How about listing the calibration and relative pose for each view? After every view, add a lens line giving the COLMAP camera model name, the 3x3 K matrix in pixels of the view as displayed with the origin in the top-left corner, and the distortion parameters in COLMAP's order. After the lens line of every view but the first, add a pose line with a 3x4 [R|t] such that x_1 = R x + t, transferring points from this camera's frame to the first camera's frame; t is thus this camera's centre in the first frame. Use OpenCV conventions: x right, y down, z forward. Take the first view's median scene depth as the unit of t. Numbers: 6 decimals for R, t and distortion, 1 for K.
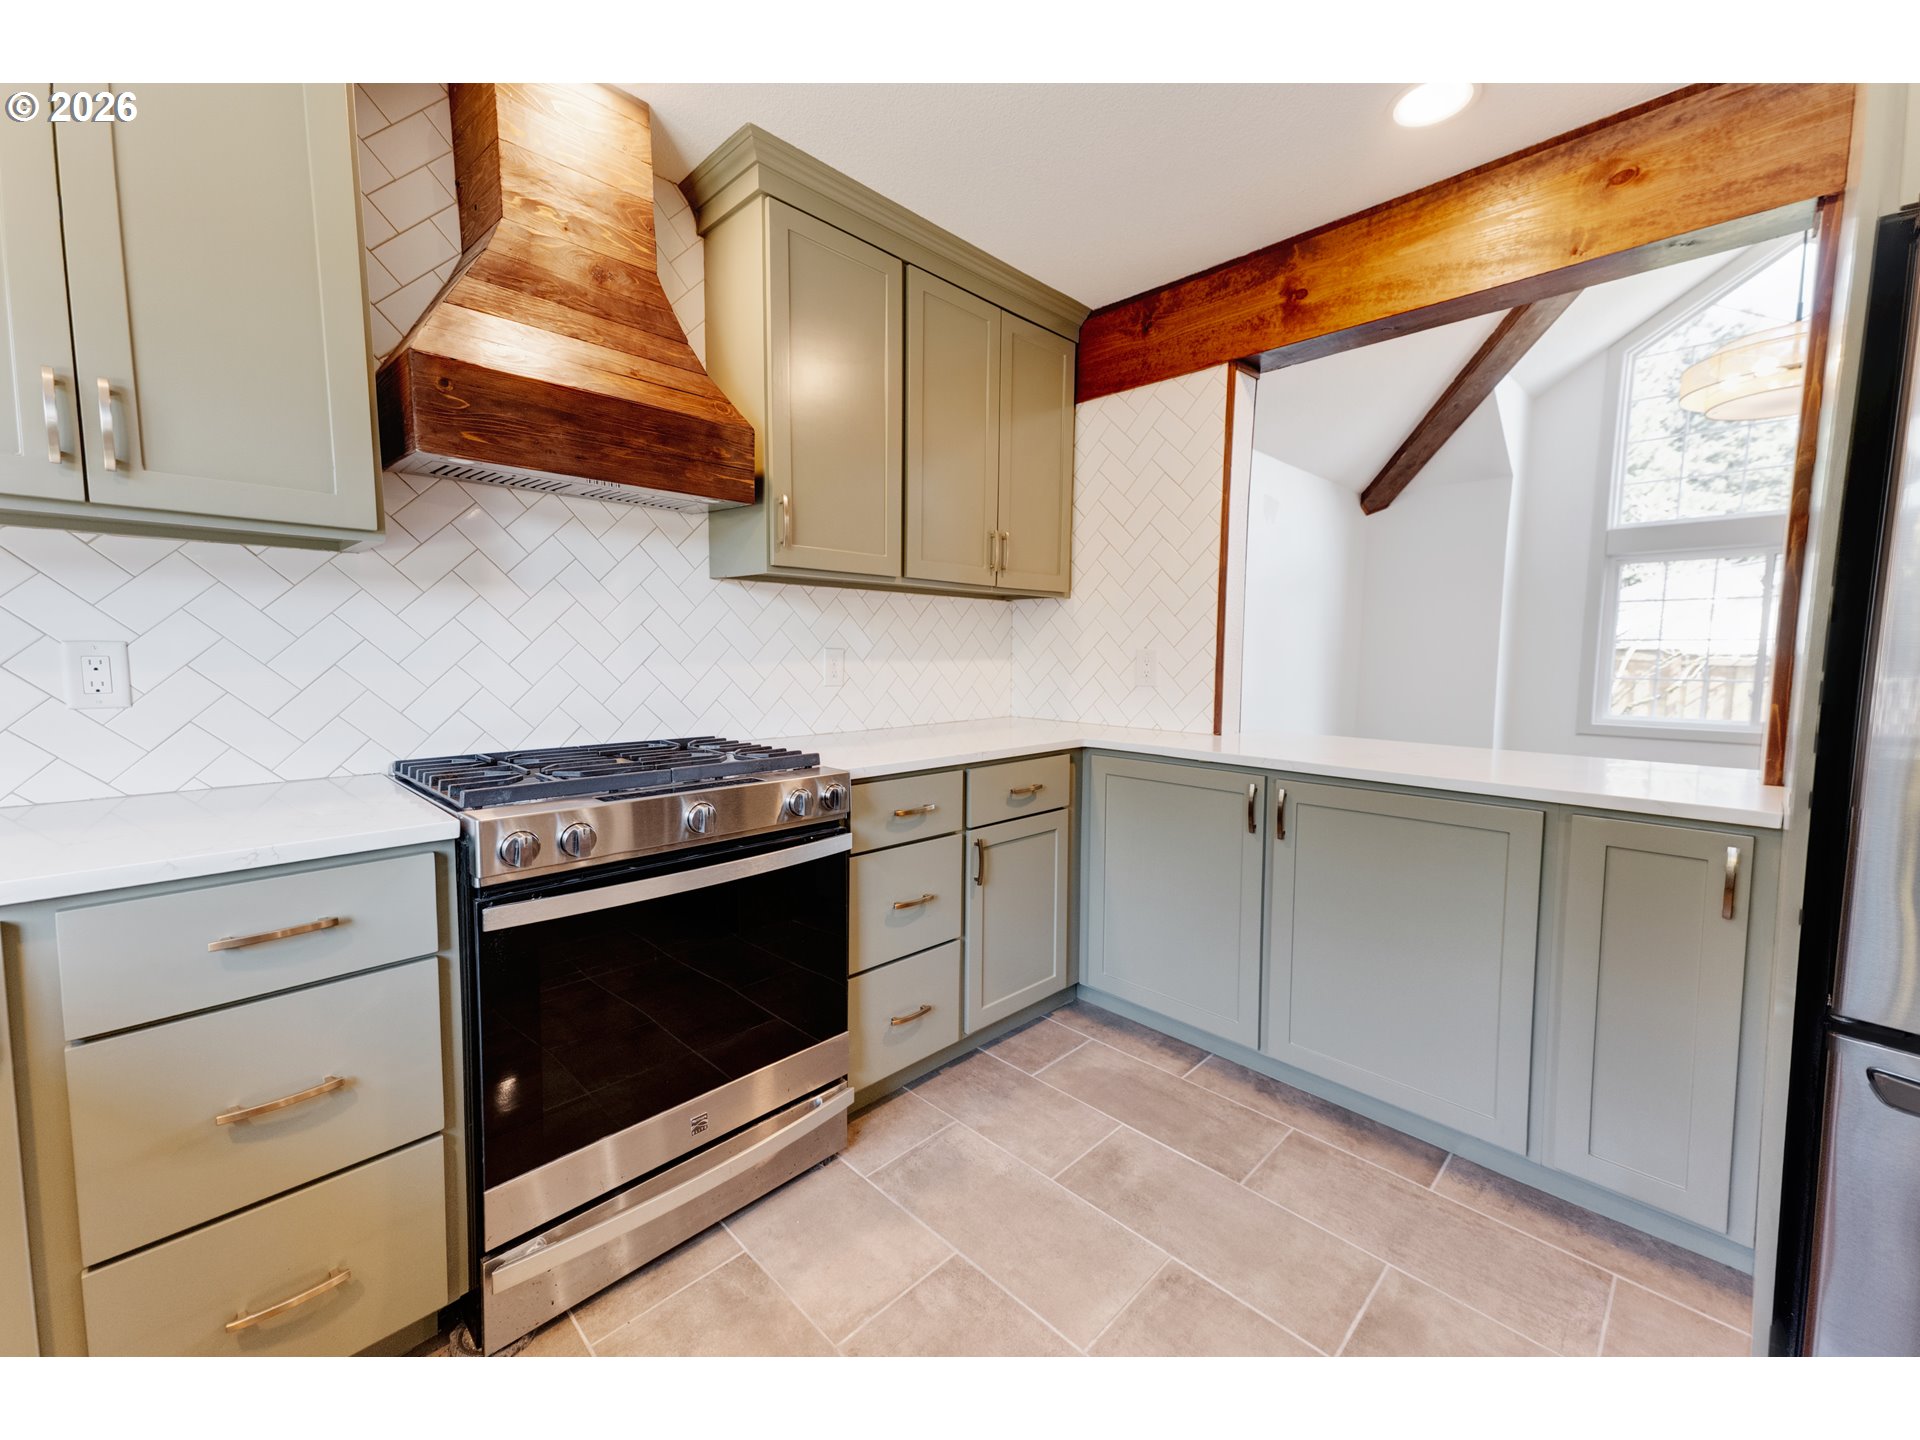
lens RADIAL K [[769.3, 0, 940.6], [0, 769.3, 712.8], [0, 0, 1]] dist [0.036864, -0.002303]
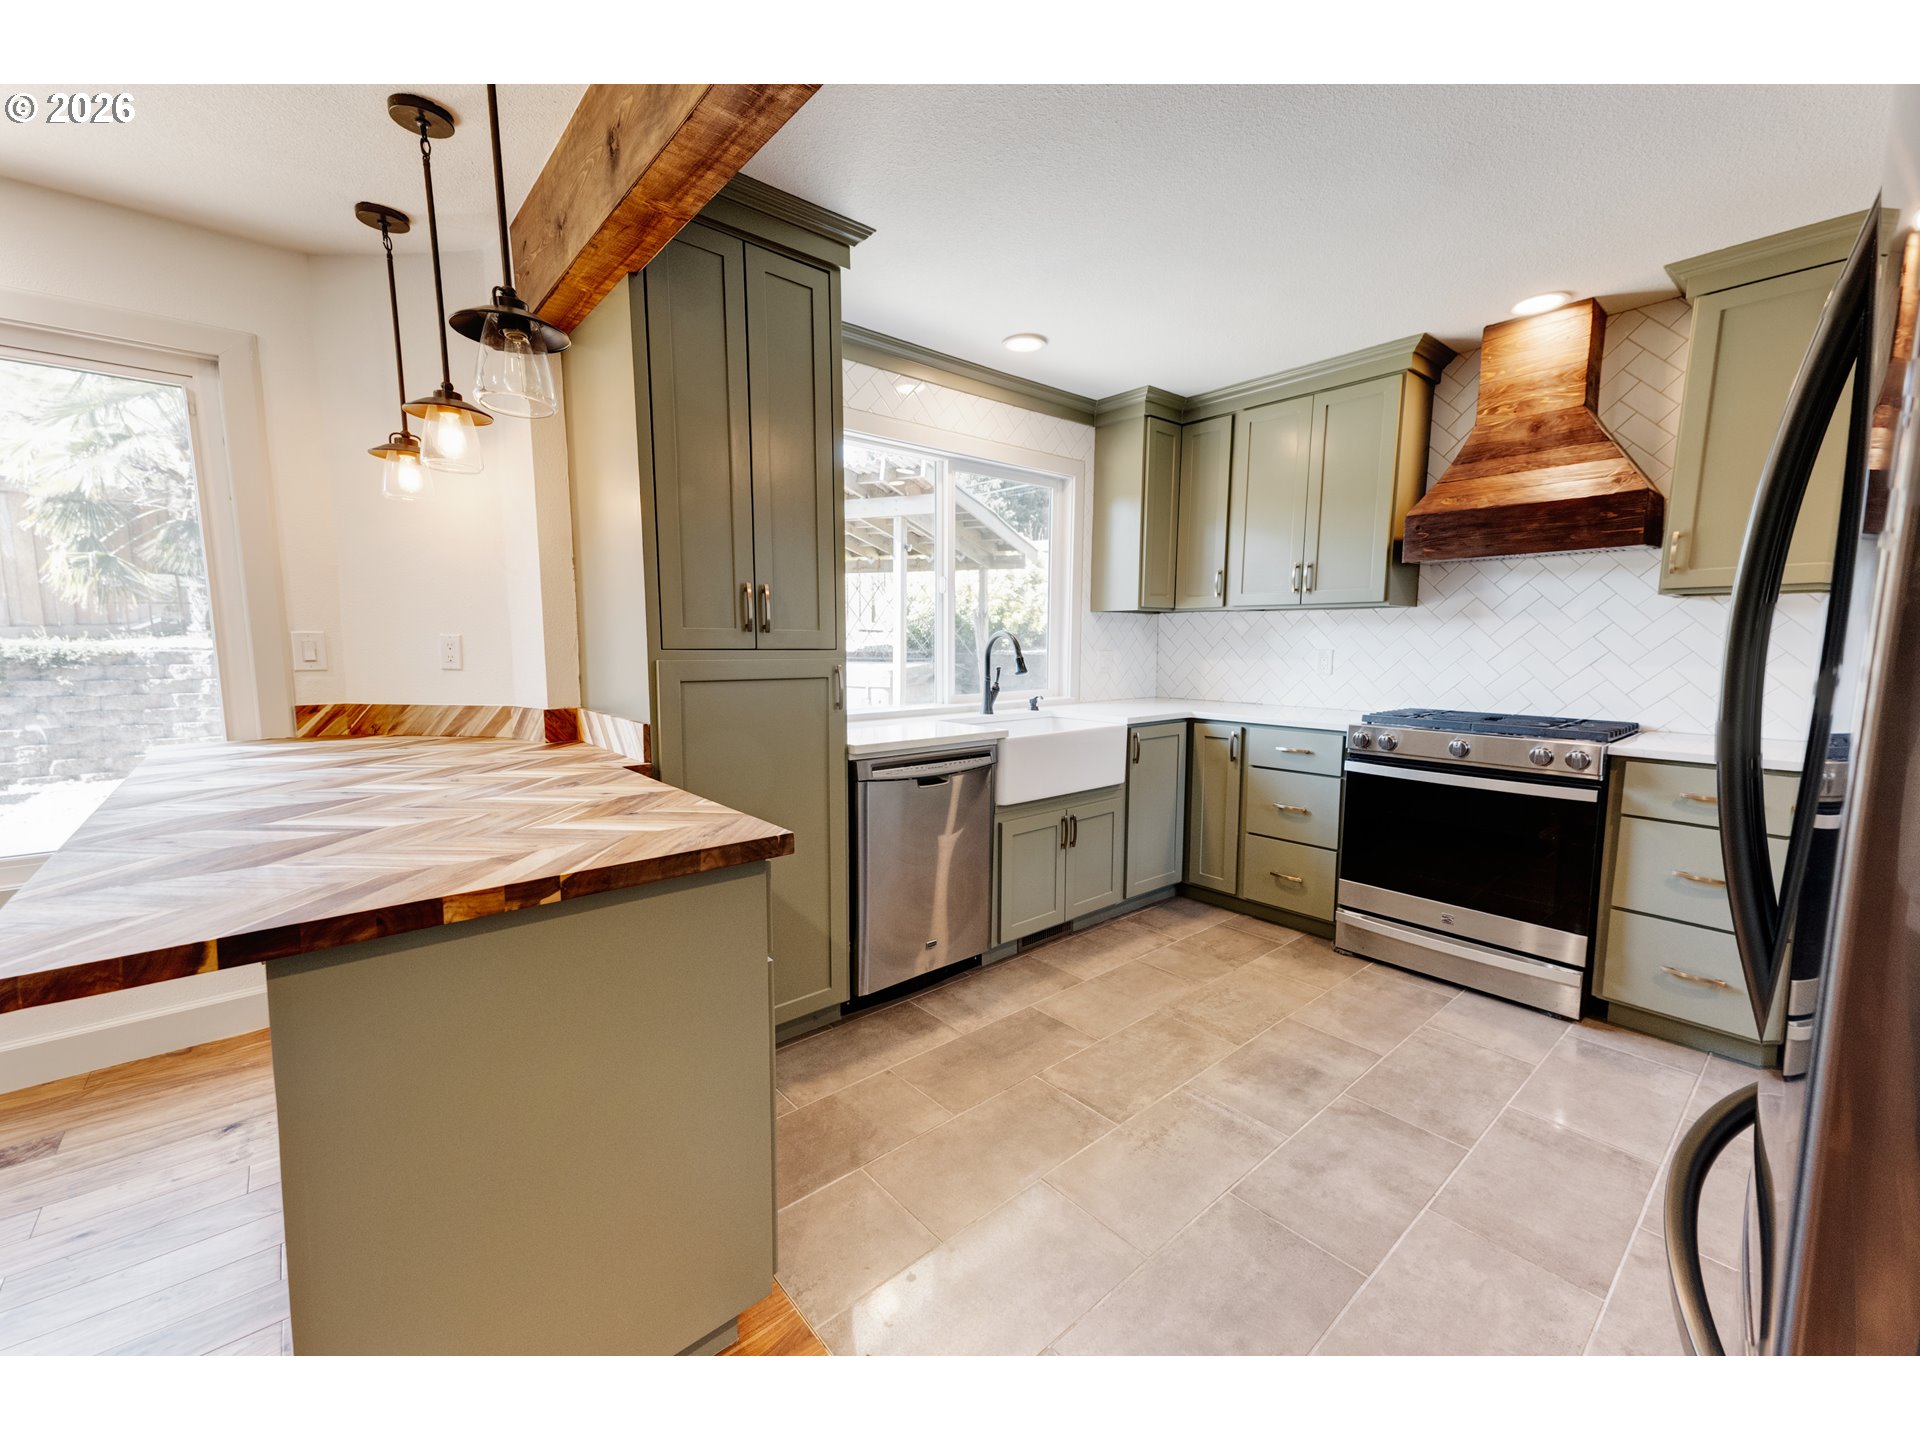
lens RADIAL K [[769.3, 0, 958.0], [0, 769.3, 726.5], [0, 0, 1]] dist [0.036864, -0.002303]
pose [[-0.066099, 0.104683, -0.992307, 1.439344], [-0.090043, 0.989798, 0.110416, -0.008973], [0.993742, 0.096649, -0.055999, -0.060447]]
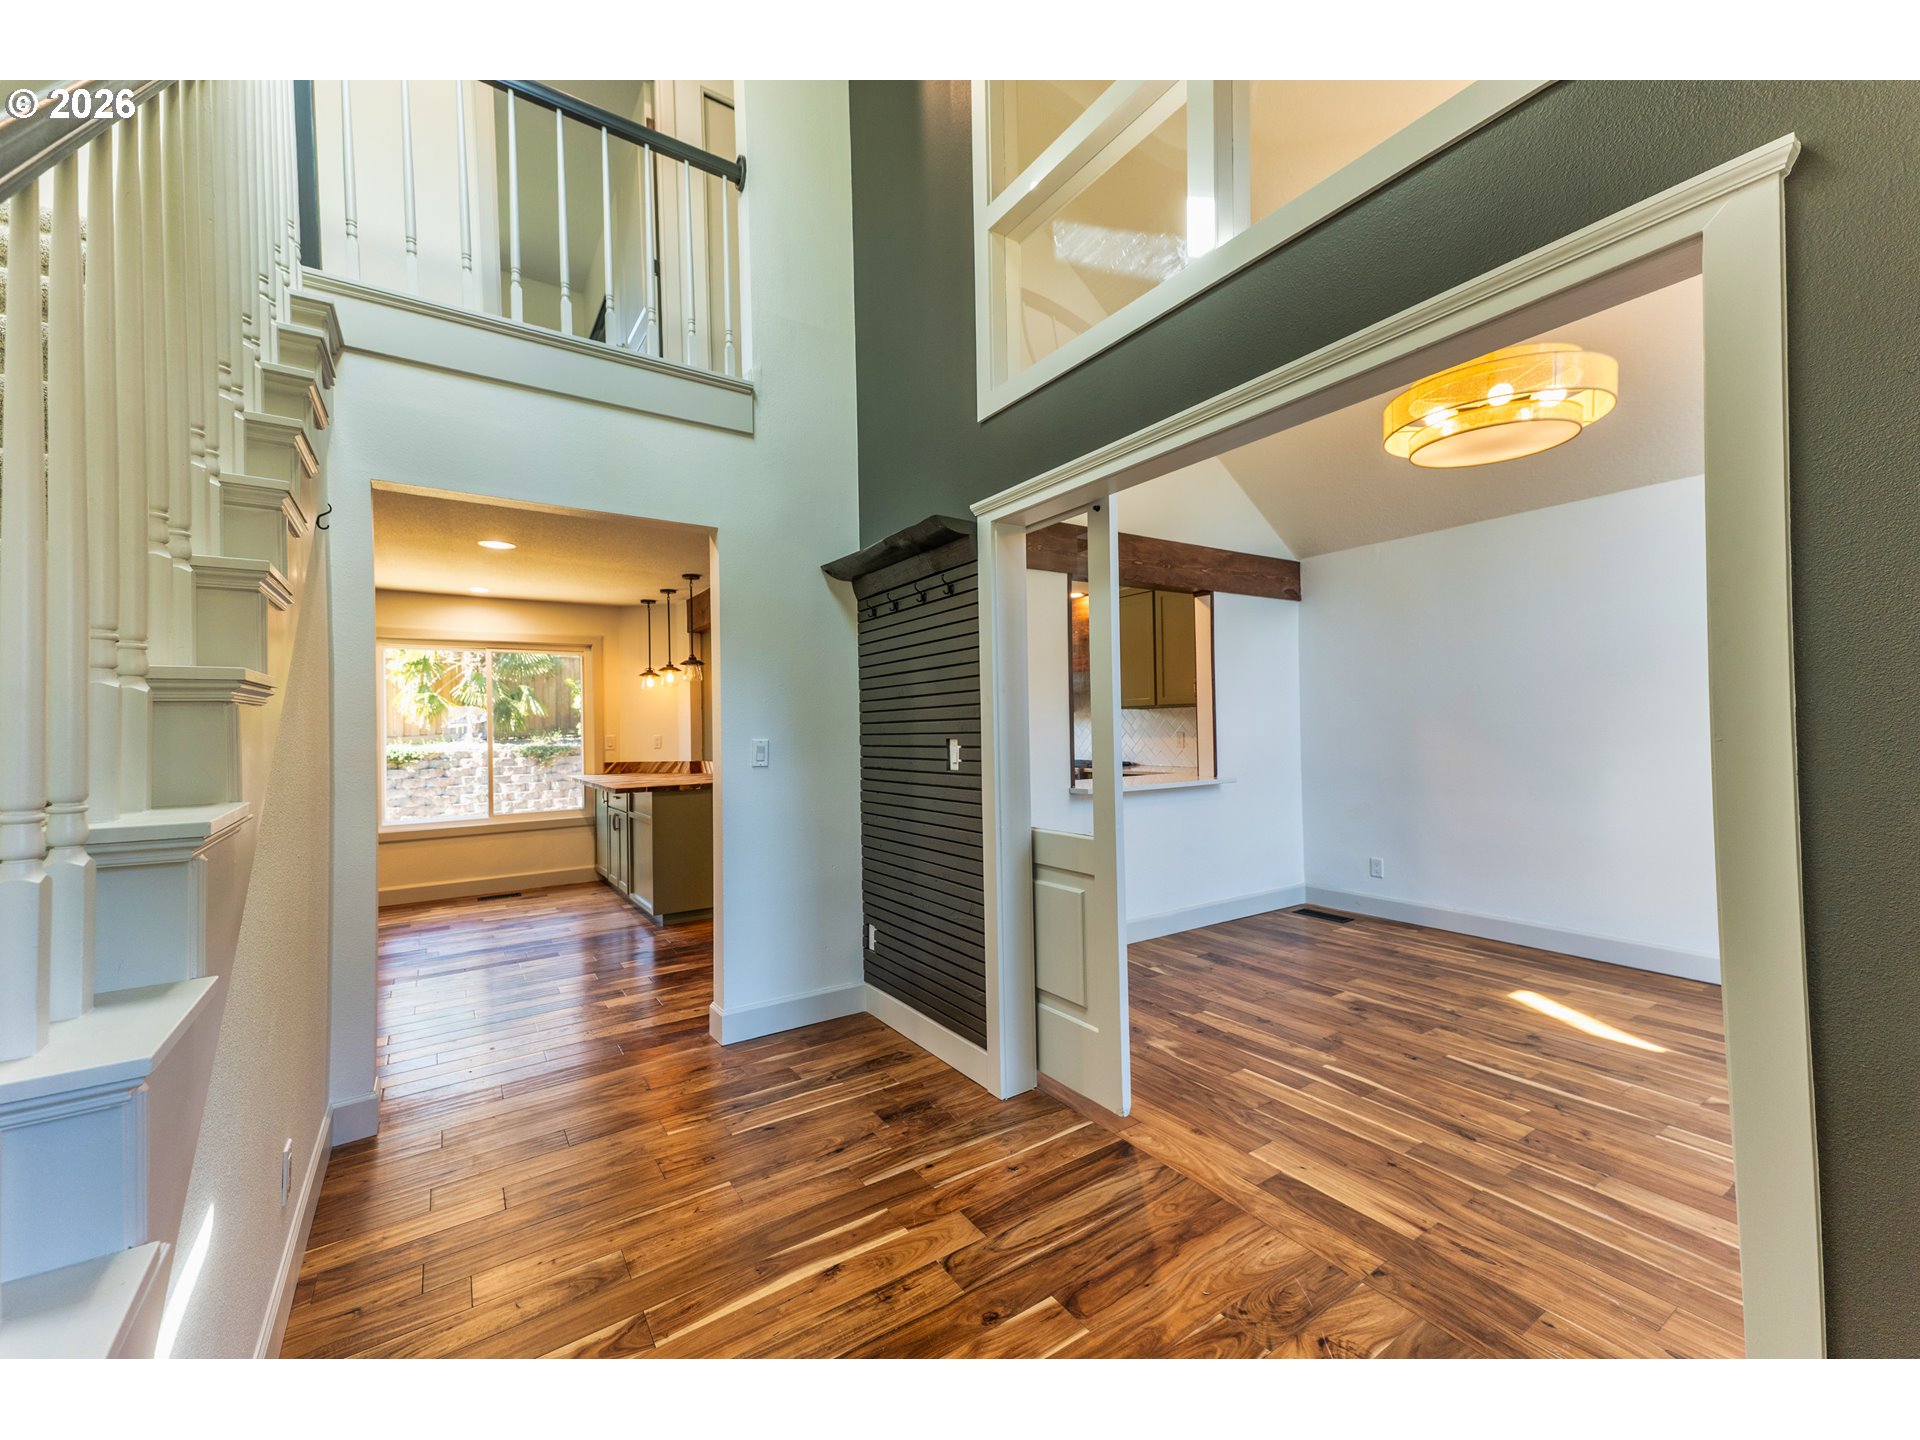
lens RADIAL K [[769.3, 0, 960.0], [0, 769.3, 717.4], [0, 0, 1]] dist [0.036864, -0.002303]
pose [[-0.183639, -0.019284, -0.982805, 3.749062], [-0.065486, 0.997827, -0.007343, -0.100076], [0.980810, 0.063011, -0.184503, 1.196627]]
